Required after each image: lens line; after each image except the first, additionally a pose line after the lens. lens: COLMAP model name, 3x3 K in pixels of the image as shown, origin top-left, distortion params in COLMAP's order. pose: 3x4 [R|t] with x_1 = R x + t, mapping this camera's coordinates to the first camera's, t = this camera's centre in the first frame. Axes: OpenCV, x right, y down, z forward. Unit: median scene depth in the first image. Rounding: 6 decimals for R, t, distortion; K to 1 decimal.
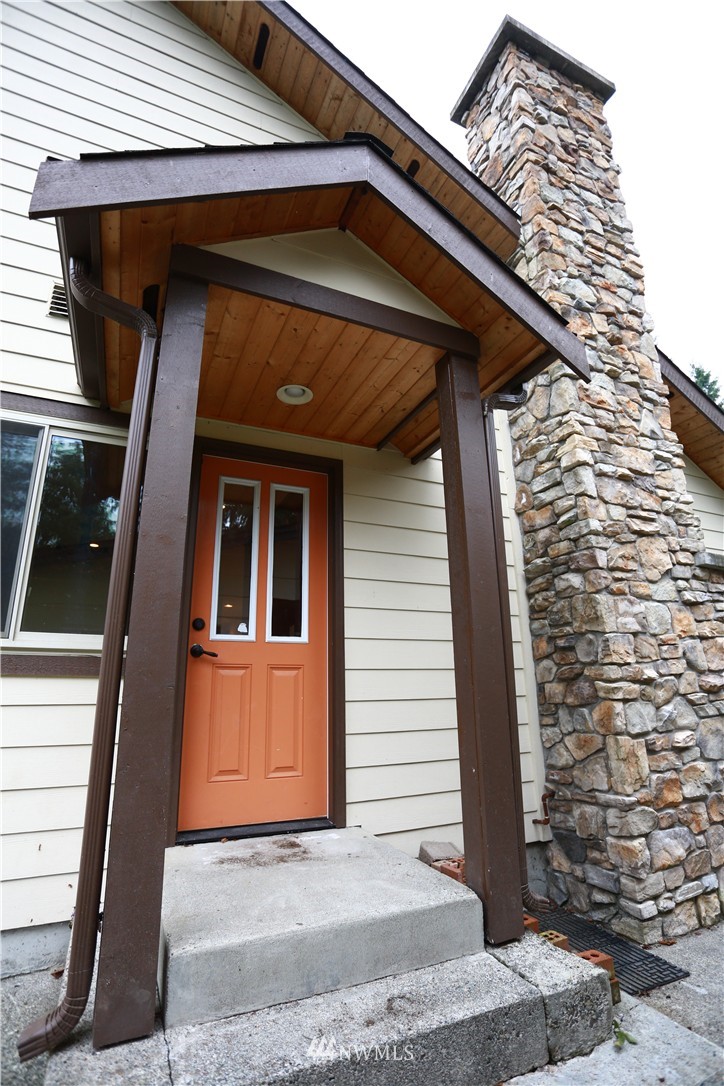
lens RADIAL K [[526.0, 0, 363.1], [0, 526.0, 548.5], [0, 0, 1]] dist [-0.043898, 0.005157]
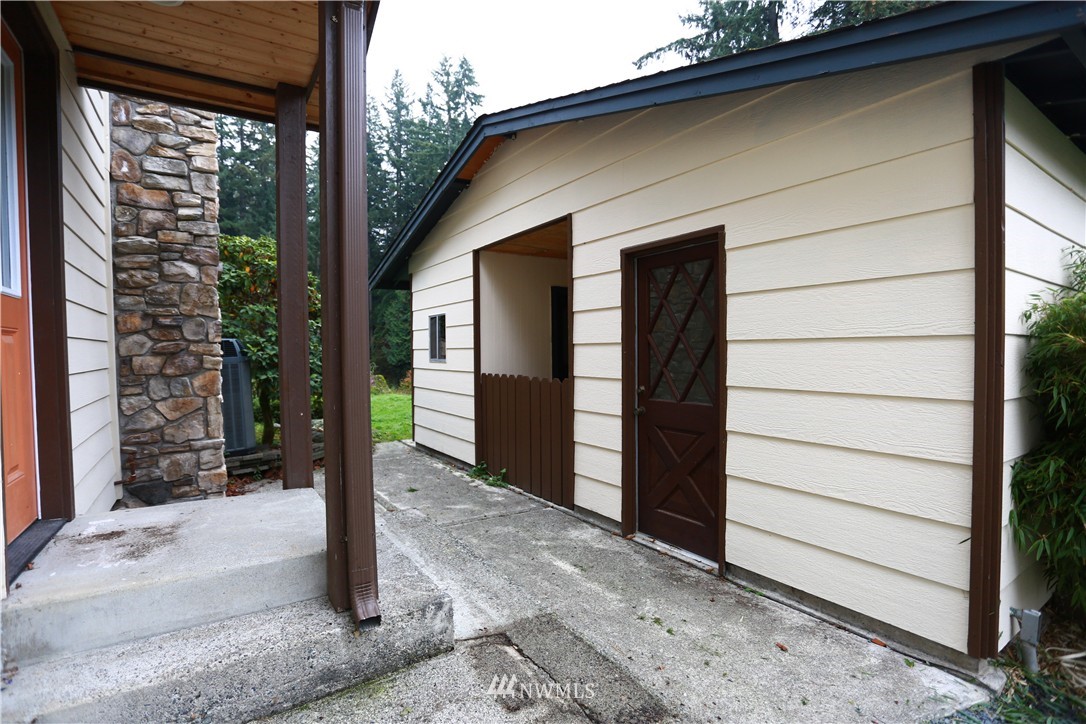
lens RADIAL K [[526.0, 0, 543.7], [0, 526.0, 362.8], [0, 0, 1]] dist [-0.043898, 0.005157]
pose [[-0.176988, -0.002664, 0.984209, -0.863376], [-0.248012, 0.967847, -0.041979, 0.115462], [-0.952452, -0.251525, -0.171958, 0.410292]]
